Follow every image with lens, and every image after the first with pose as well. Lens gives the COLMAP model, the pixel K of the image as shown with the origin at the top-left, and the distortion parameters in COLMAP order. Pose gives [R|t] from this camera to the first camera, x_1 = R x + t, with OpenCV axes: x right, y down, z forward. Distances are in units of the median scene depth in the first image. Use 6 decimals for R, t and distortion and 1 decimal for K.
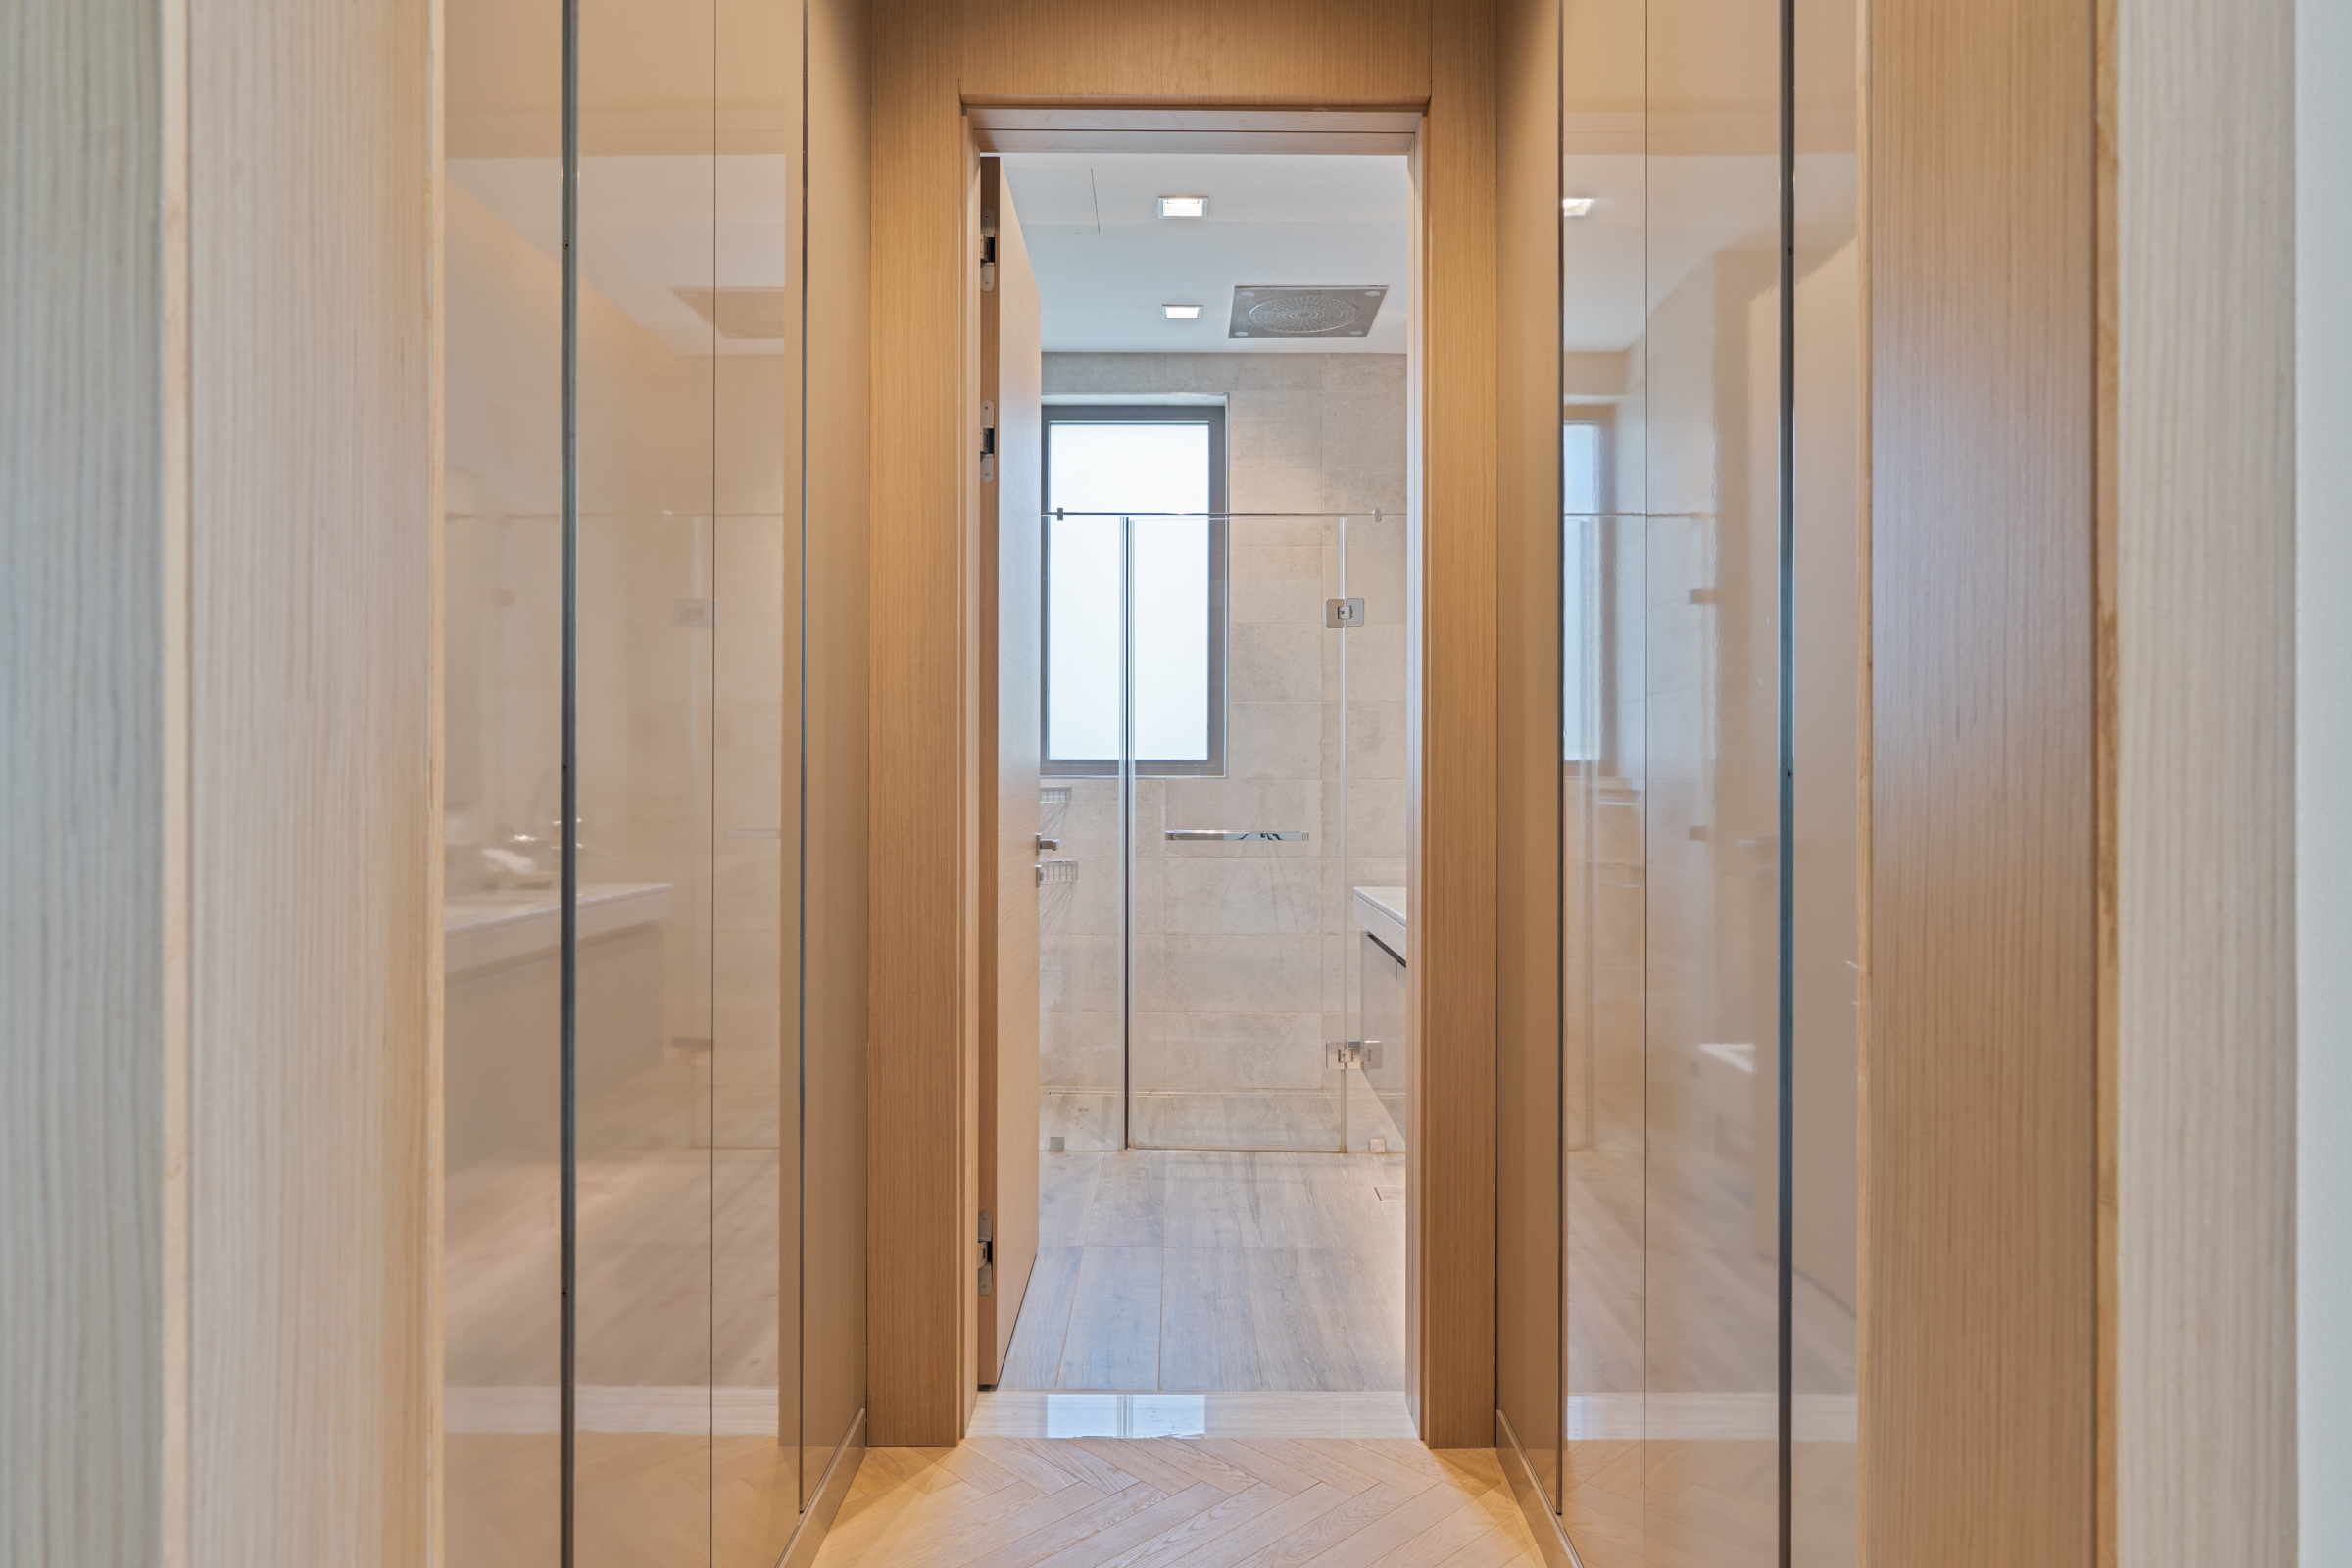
lens RADIAL K [[1423.0, 0, 1174.0], [0, 1423.0, 780.0], [0, 0, 1]] dist [-0.003834, -0.000035]
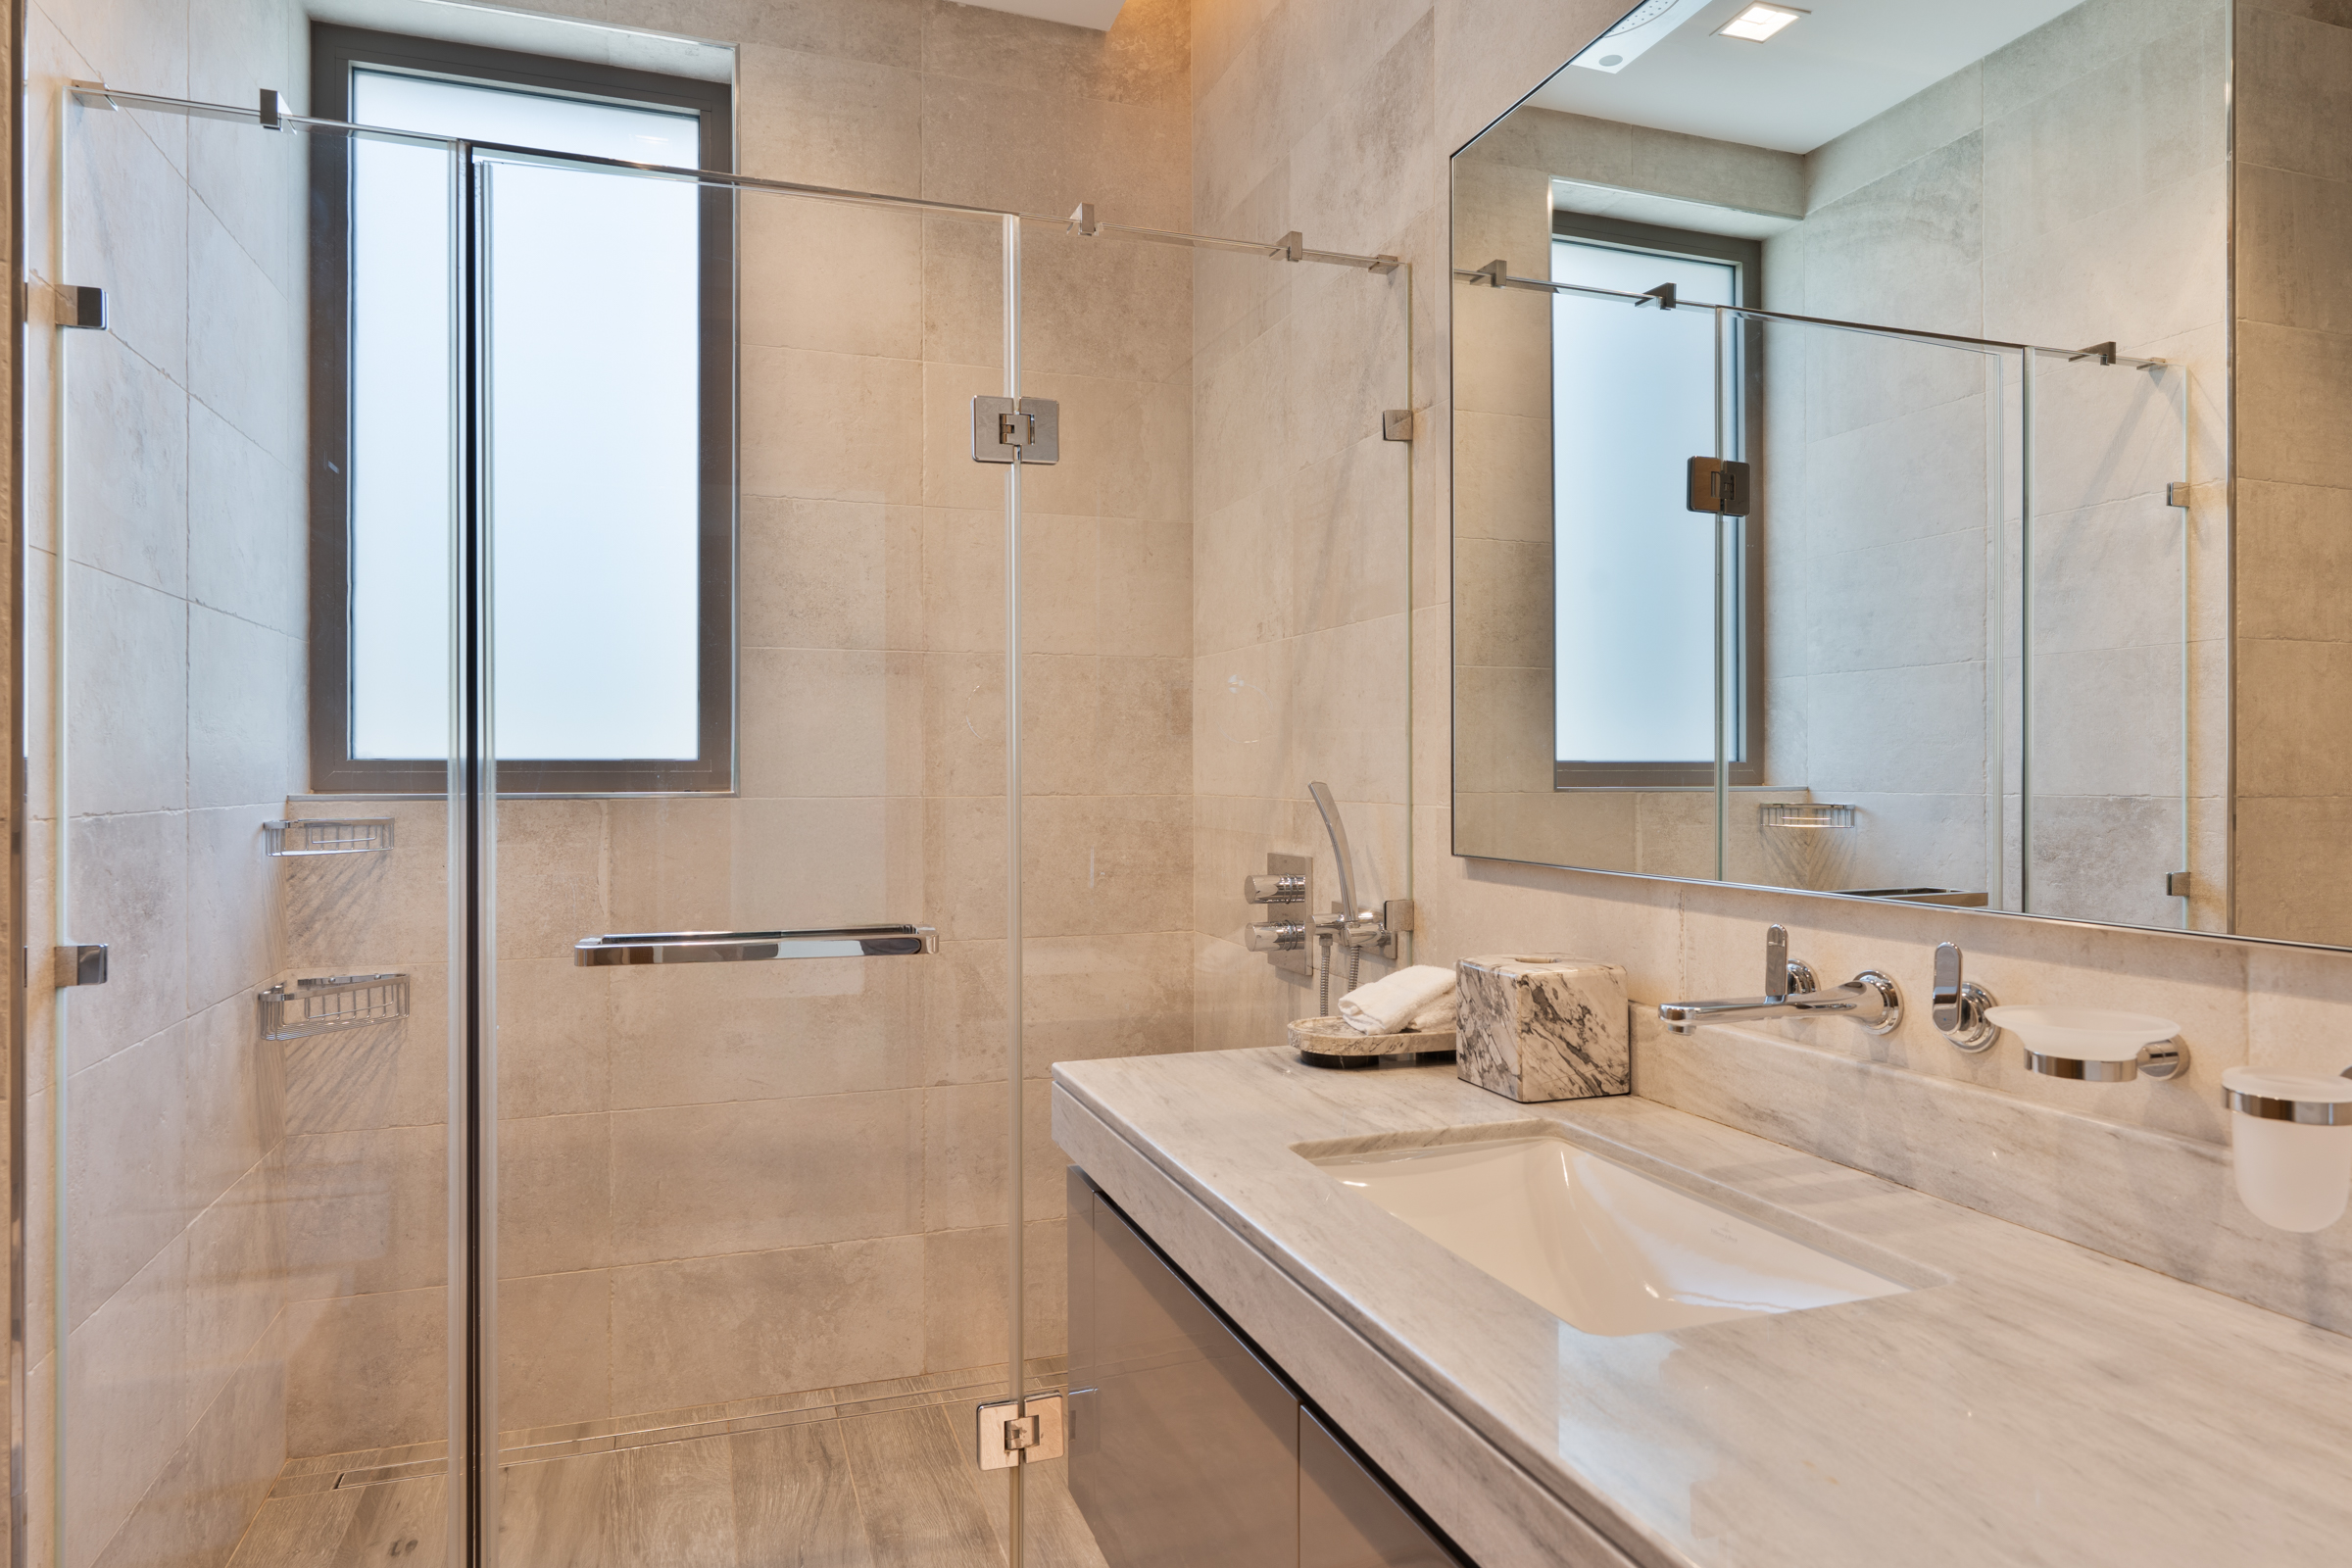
lens RADIAL K [[1423.0, 0, 1164.6], [0, 1423.0, 782.5], [0, 0, 1]] dist [-0.003834, -0.000035]
pose [[0.943170, -0.003384, 0.332293, 0.013546], [0.004549, 0.999986, -0.002729, -0.004777], [-0.332279, 0.004086, 0.943172, 0.516290]]
